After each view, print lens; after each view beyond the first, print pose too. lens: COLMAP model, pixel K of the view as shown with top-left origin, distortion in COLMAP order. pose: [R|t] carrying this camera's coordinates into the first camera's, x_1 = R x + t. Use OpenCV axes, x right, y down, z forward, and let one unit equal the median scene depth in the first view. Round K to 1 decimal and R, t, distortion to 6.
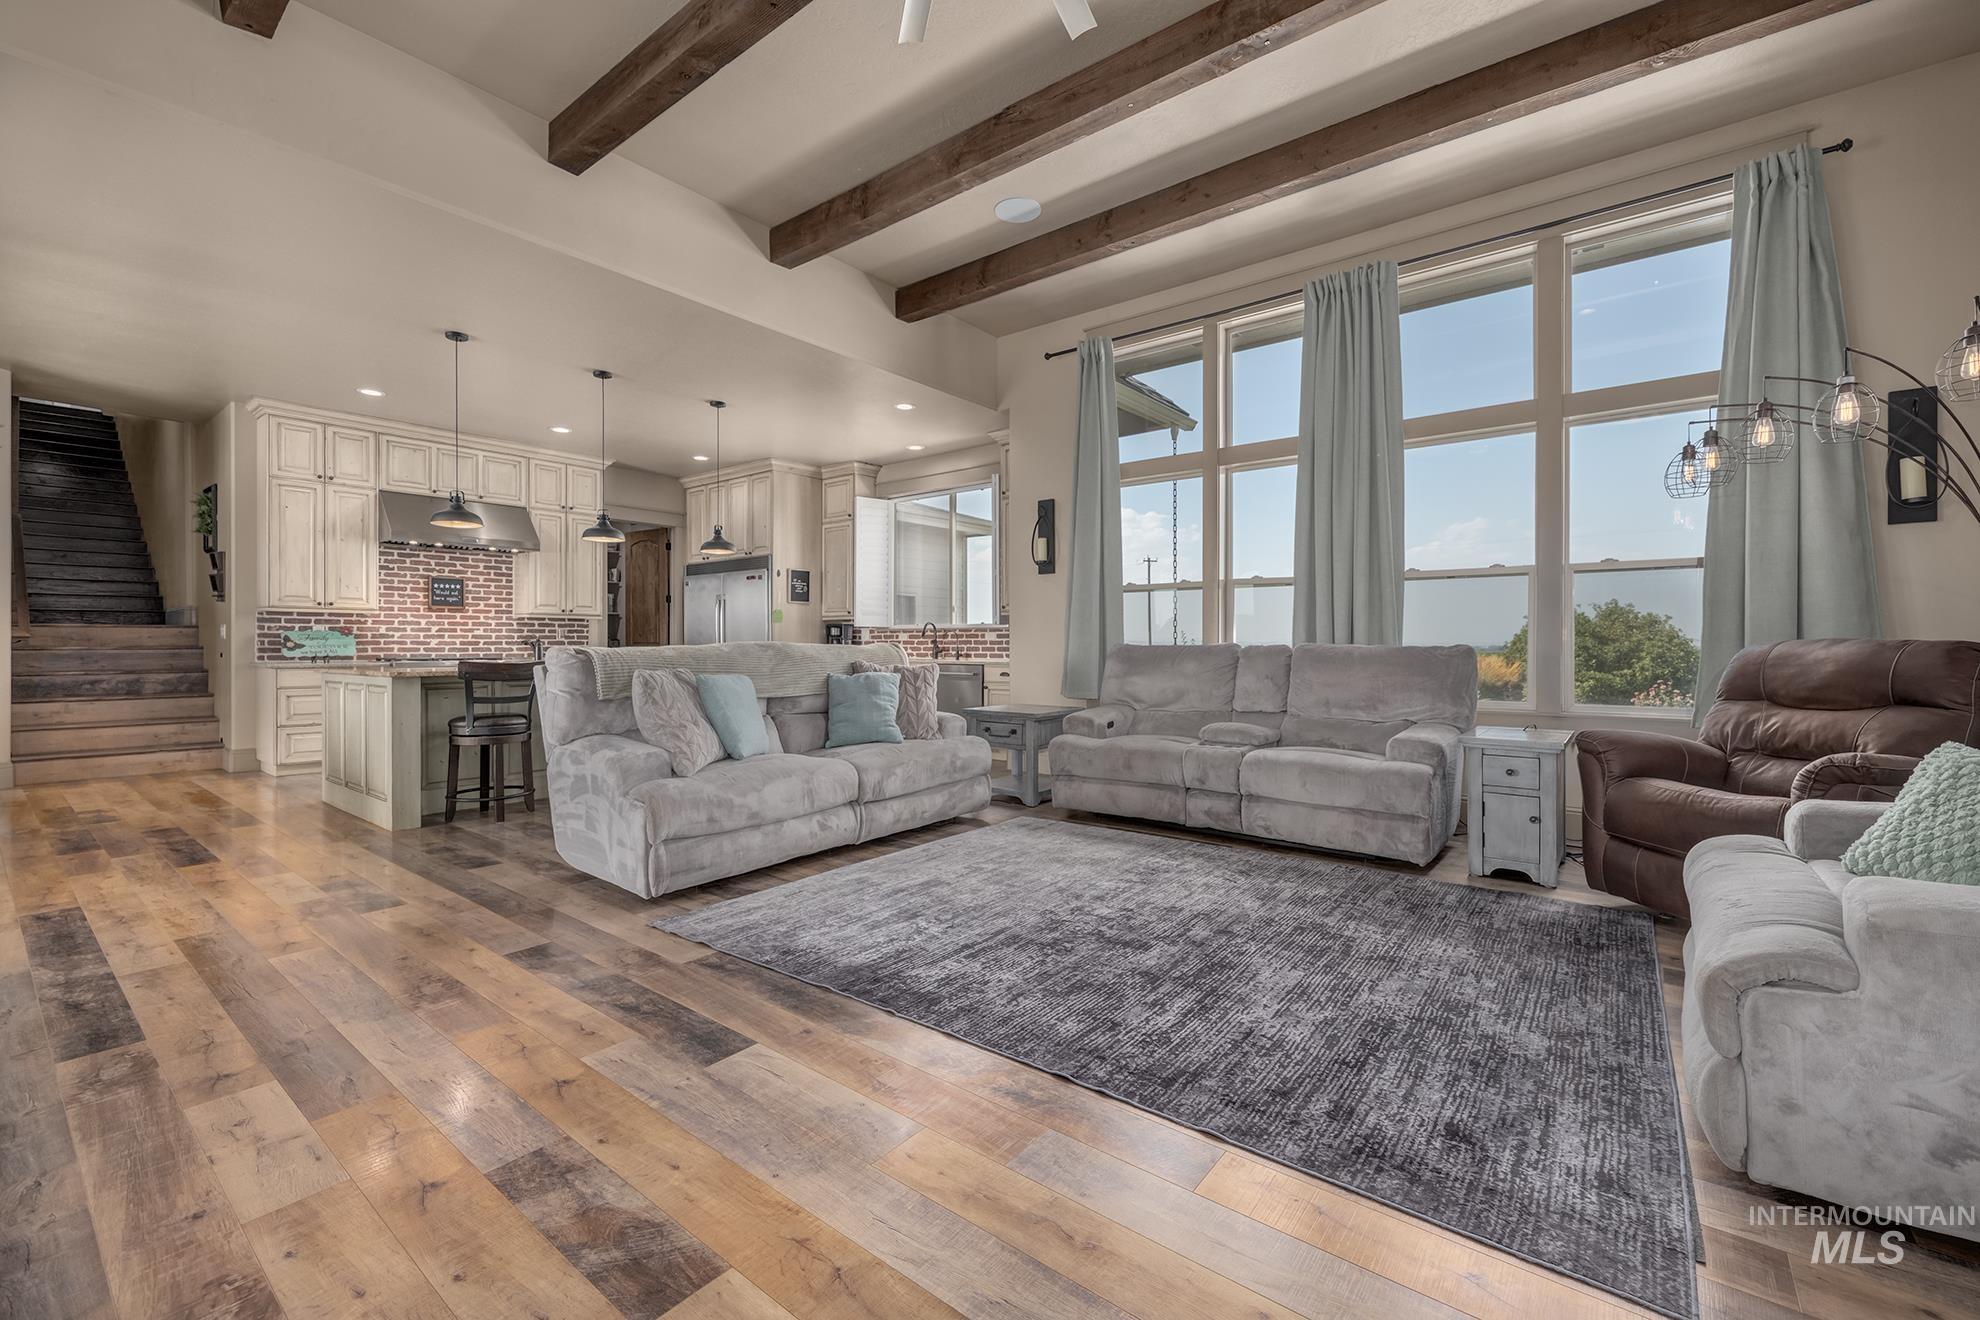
lens RADIAL K [[843.4, 0, 1021.0], [0, 843.4, 640.8], [0, 0, 1]] dist [0.002237, -0.003029]
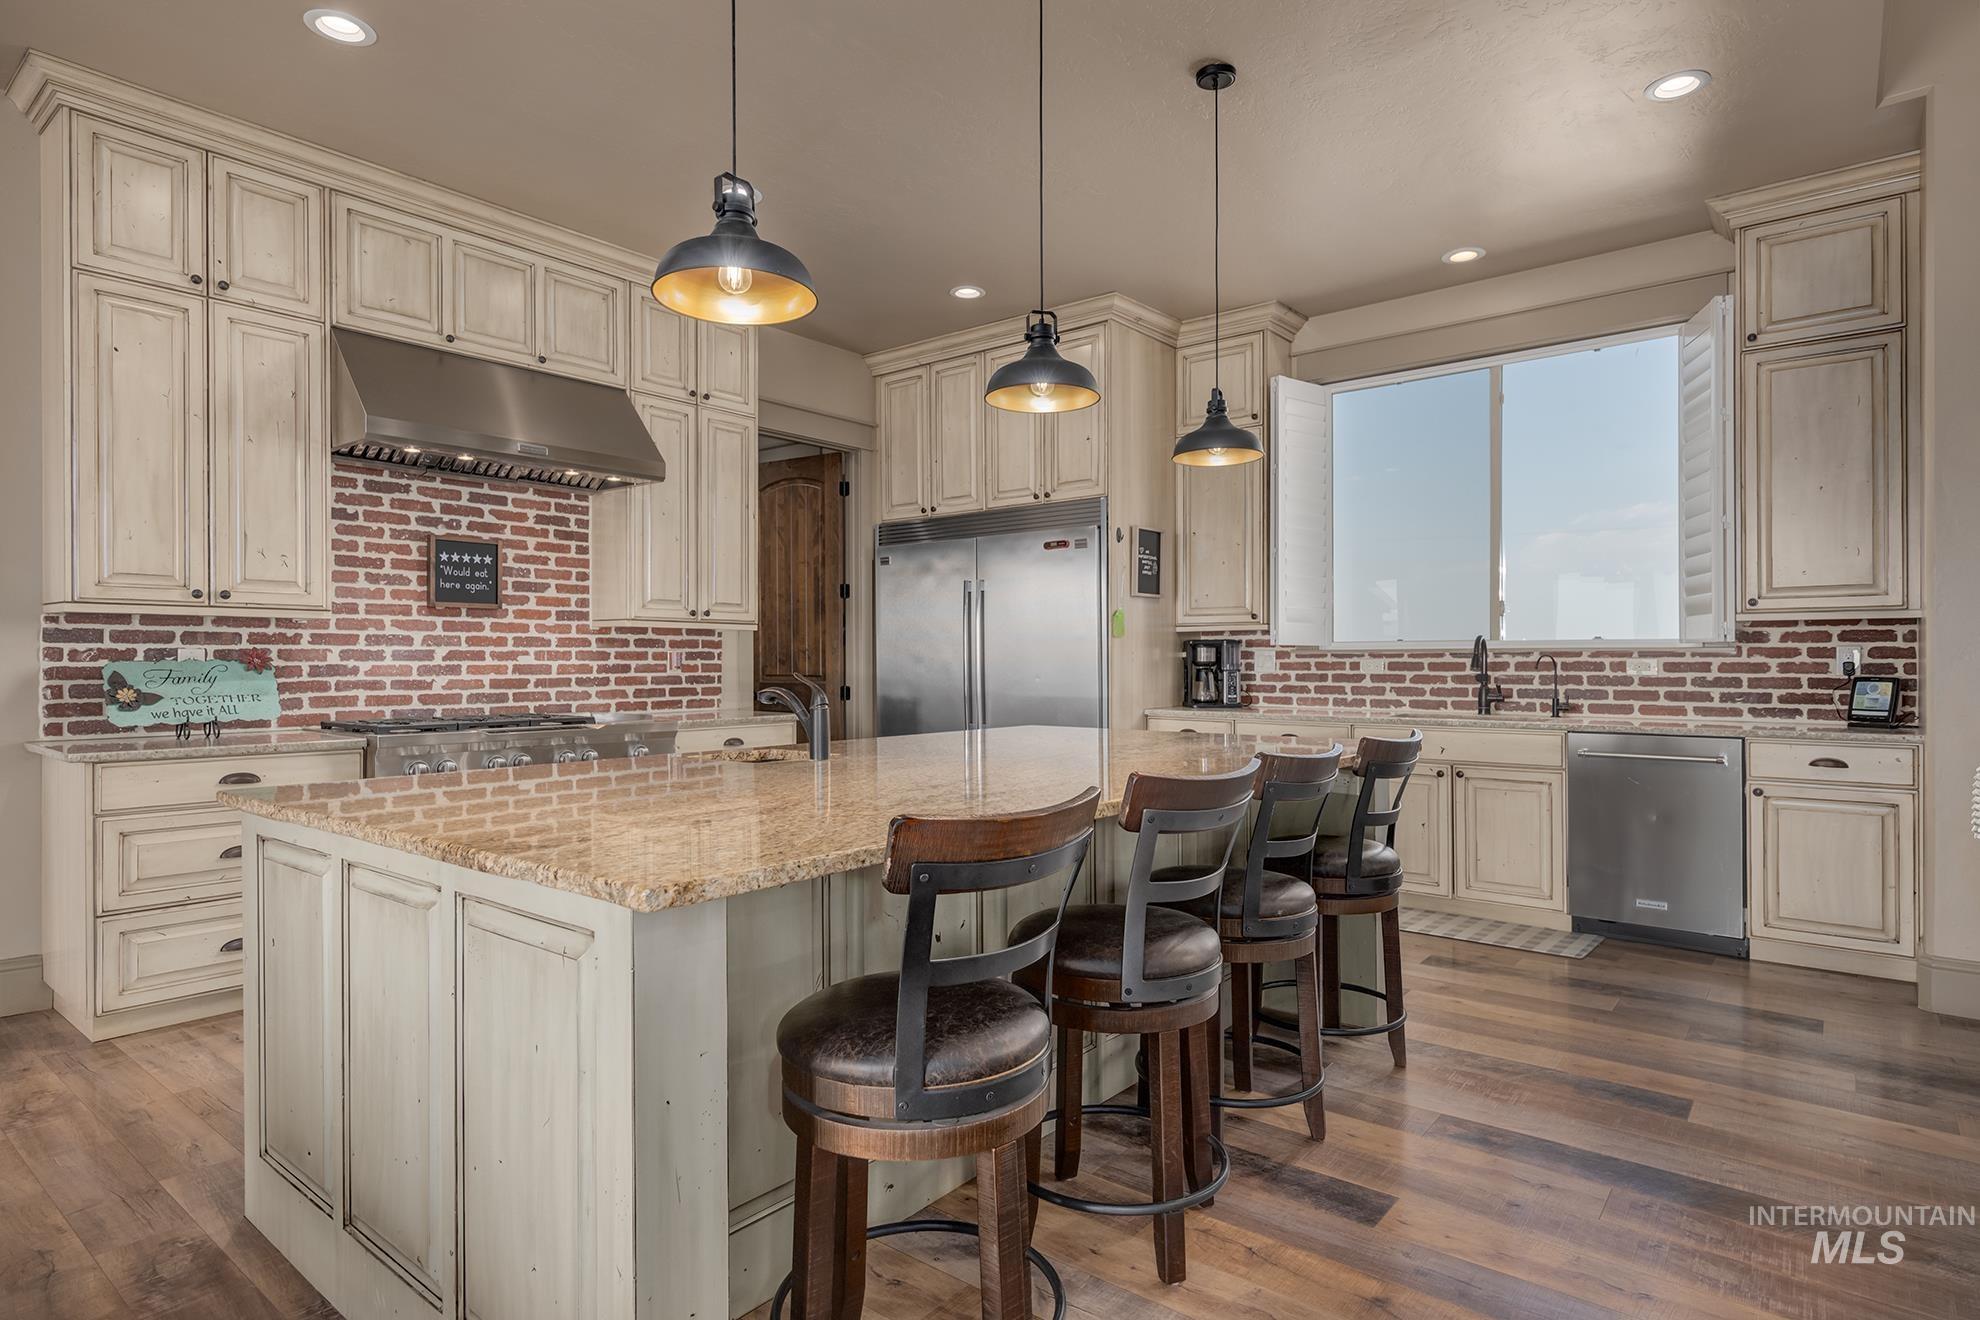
lens RADIAL K [[1064.4, 0, 1000.6], [0, 1064.4, 659.0], [0, 0, 1]] dist [0.007641, -0.001531]
pose [[0.999870, -0.000809, -0.016117, -0.396433], [0.000867, 0.999993, 0.003594, -0.013045], [0.016114, -0.003608, 0.999864, 0.446555]]
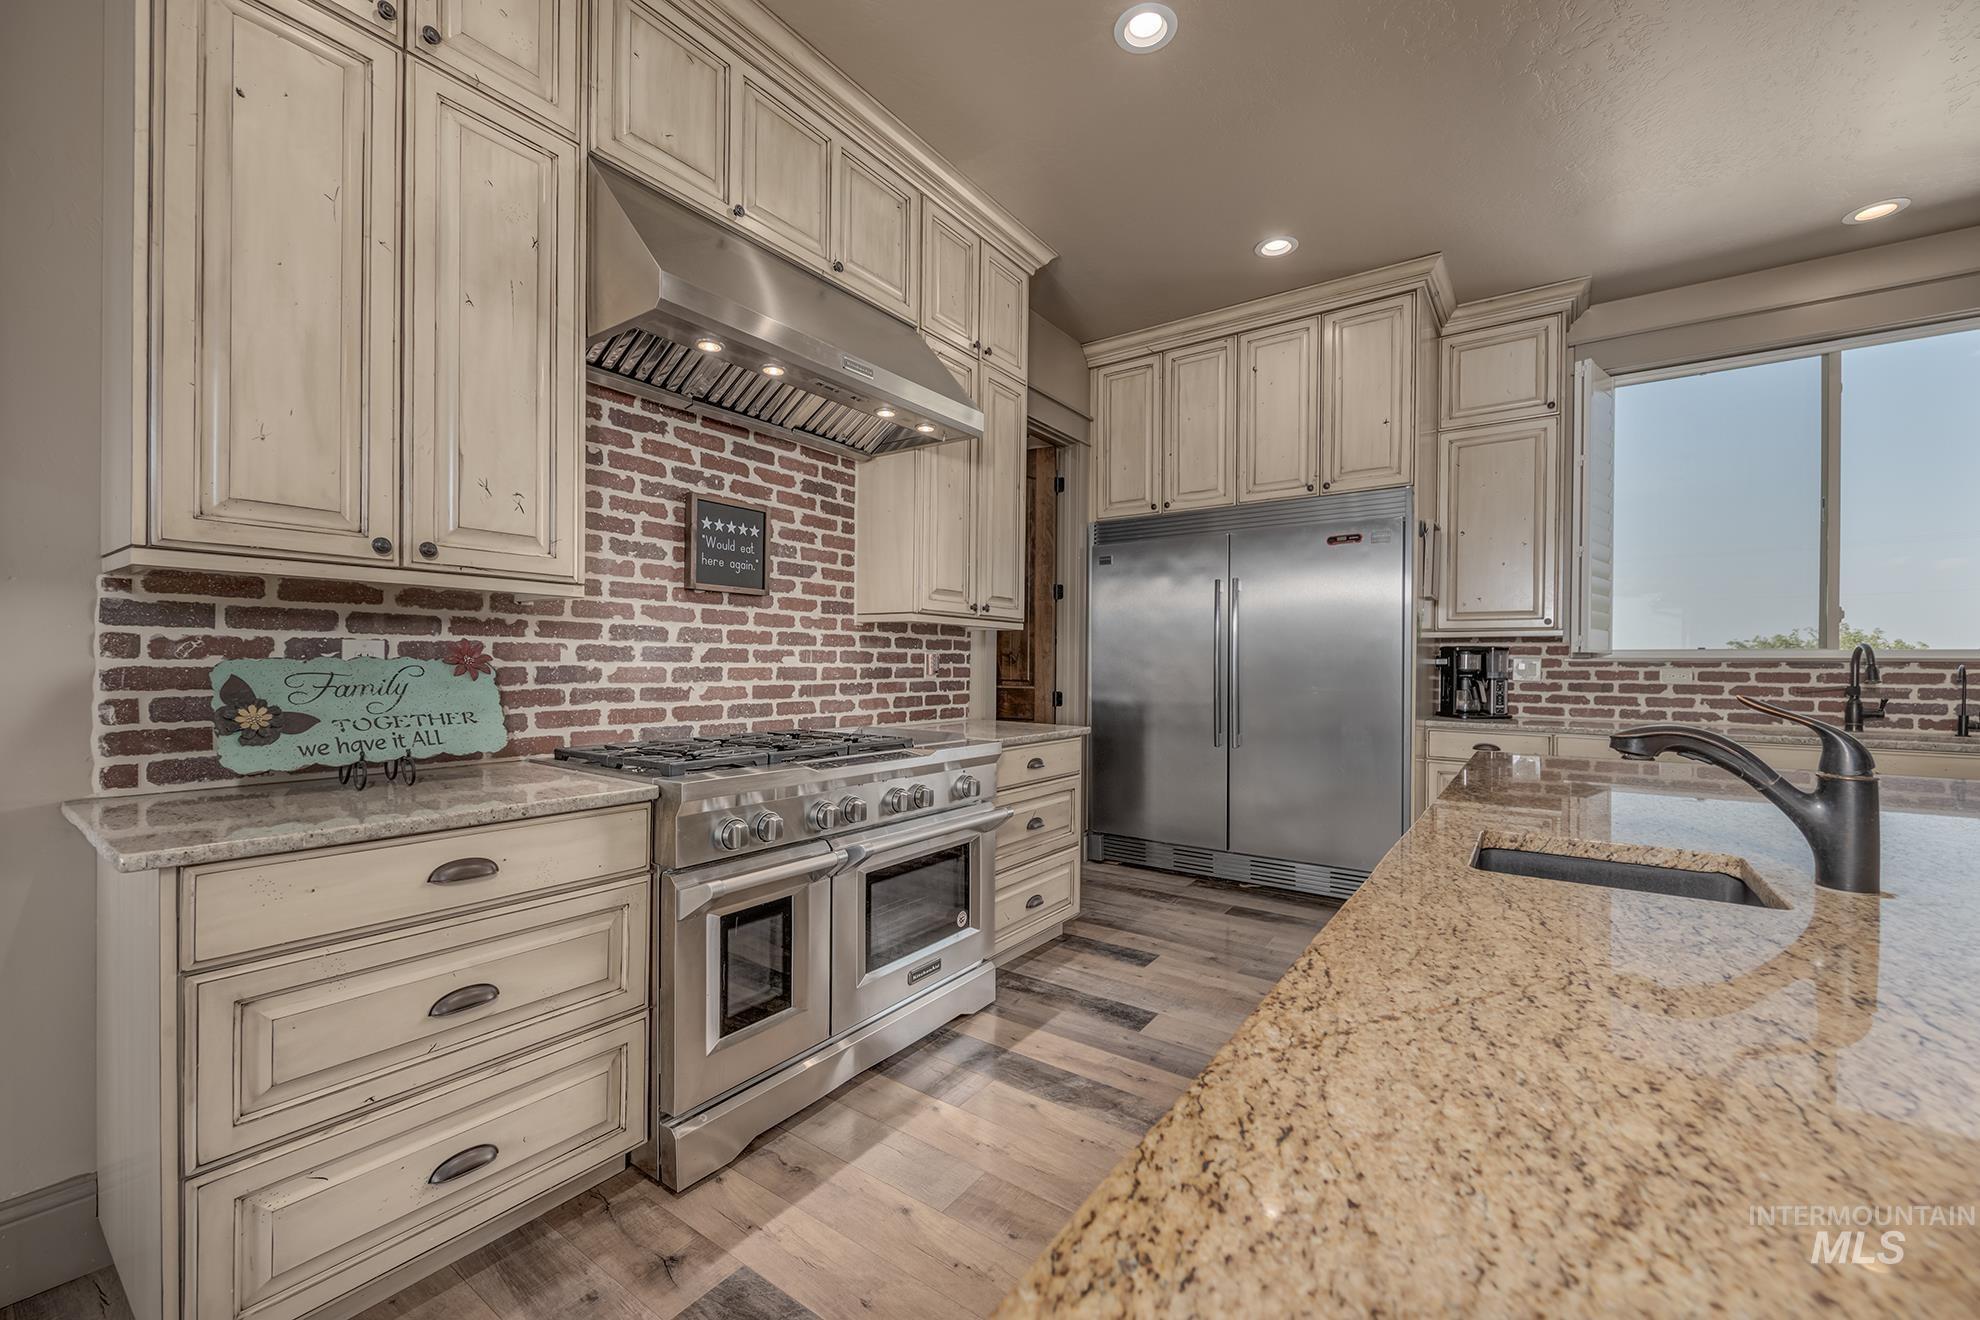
lens RADIAL K [[774.9, 0, 990.5], [0, 774.9, 664.0], [0, 0, 1]] dist [0.003843, -0.001976]
pose [[0.998759, 0.007457, 0.049240, -0.607300], [-0.007647, 0.999964, 0.003667, -0.011481], [-0.049211, -0.004039, 0.998780, 0.699380]]
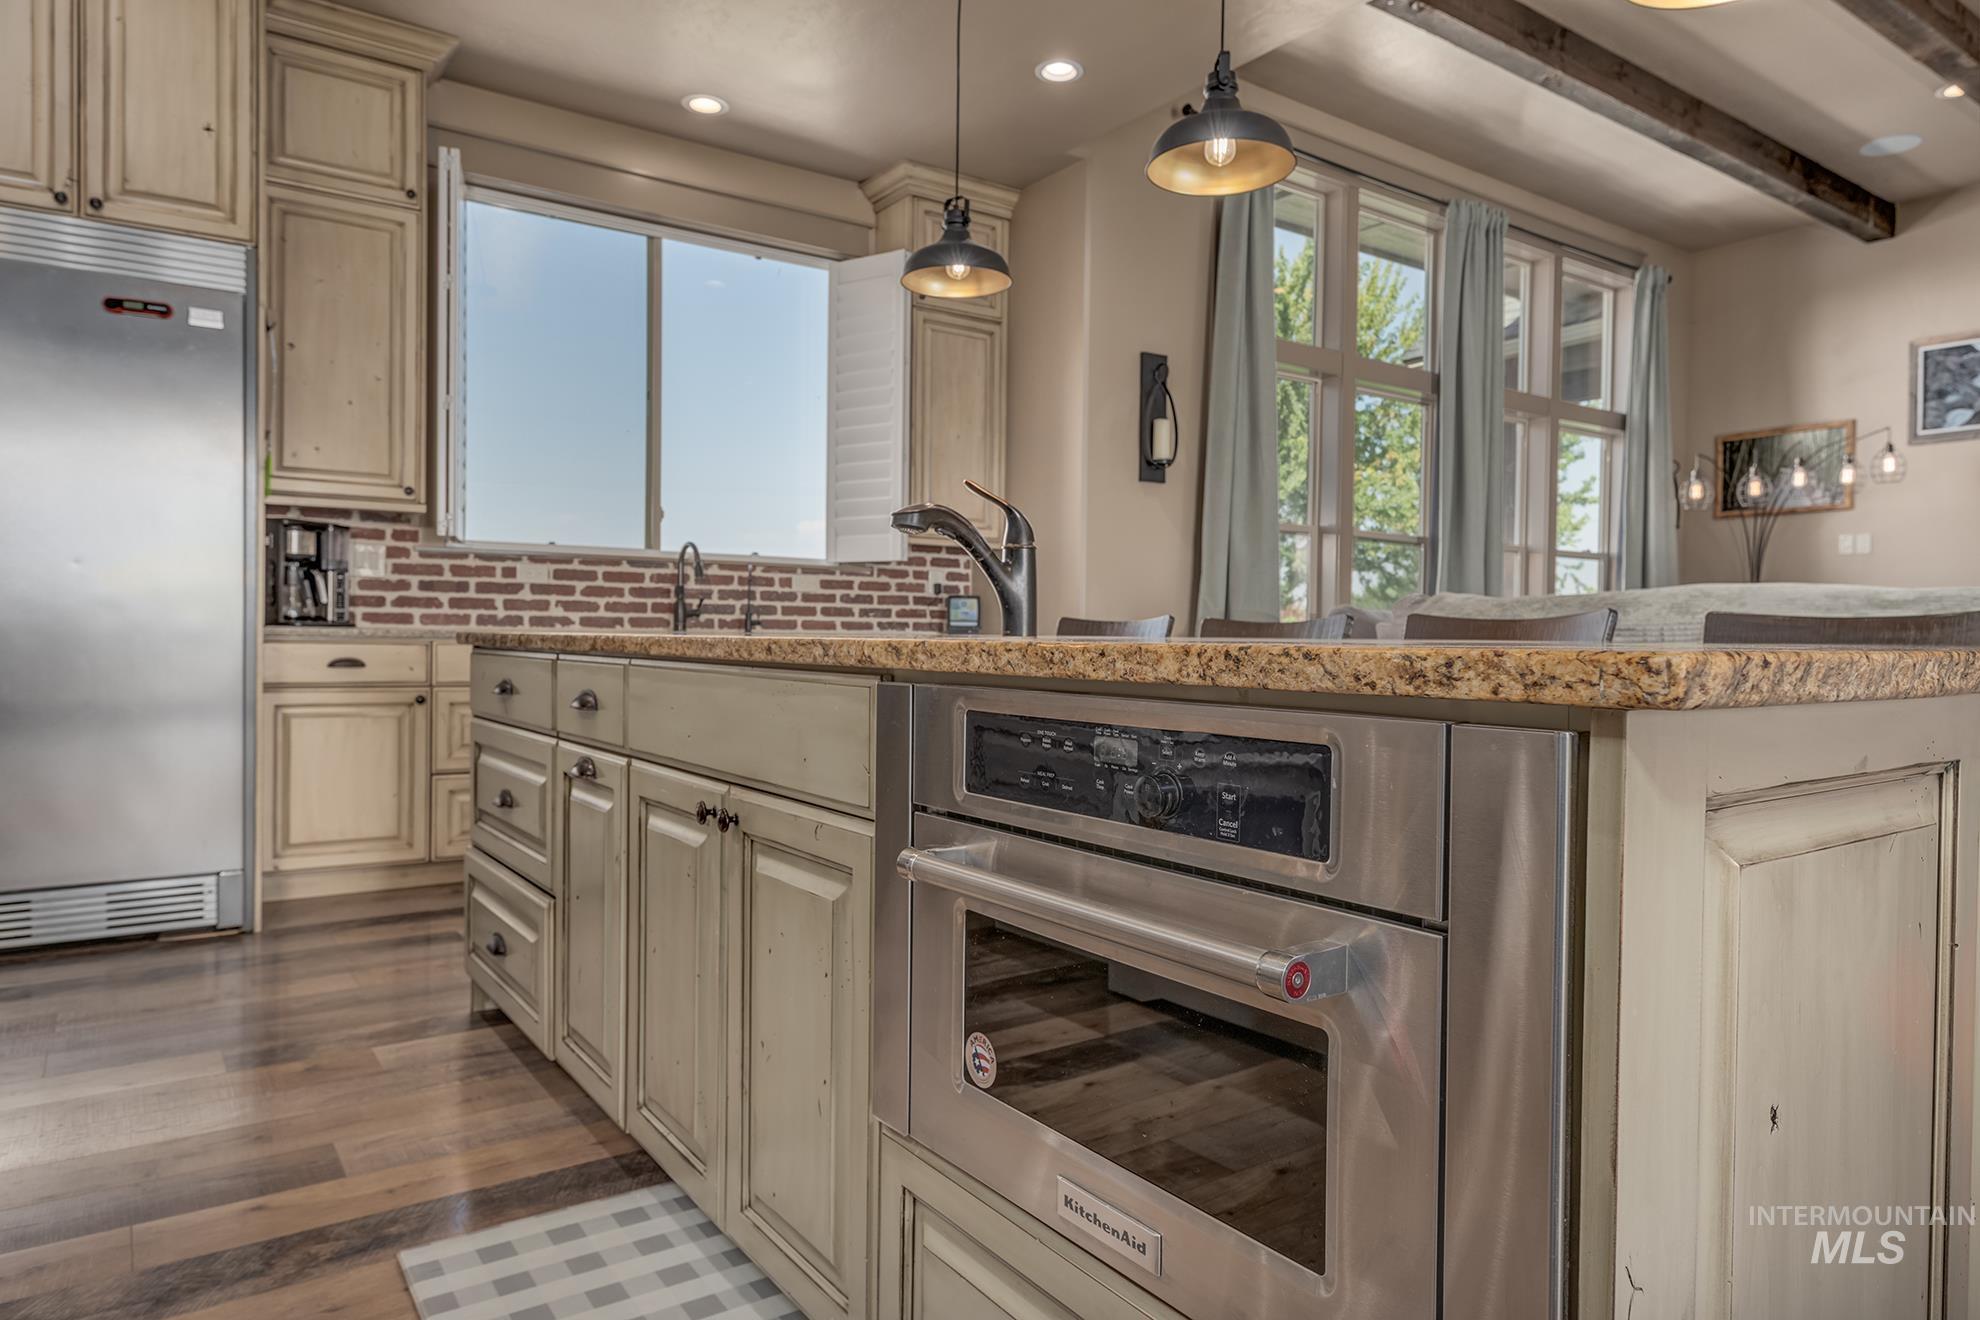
lens RADIAL K [[1237.7, 0, 1011.4], [0, 1237.7, 645.8], [0, 0, 1]] dist [0.015821, -0.001746]
pose [[0.277510, -0.005984, 0.960704, -0.703530], [-0.015127, 0.999829, 0.010597, 0.021140], [-0.960604, -0.017473, 0.277372, 0.744641]]
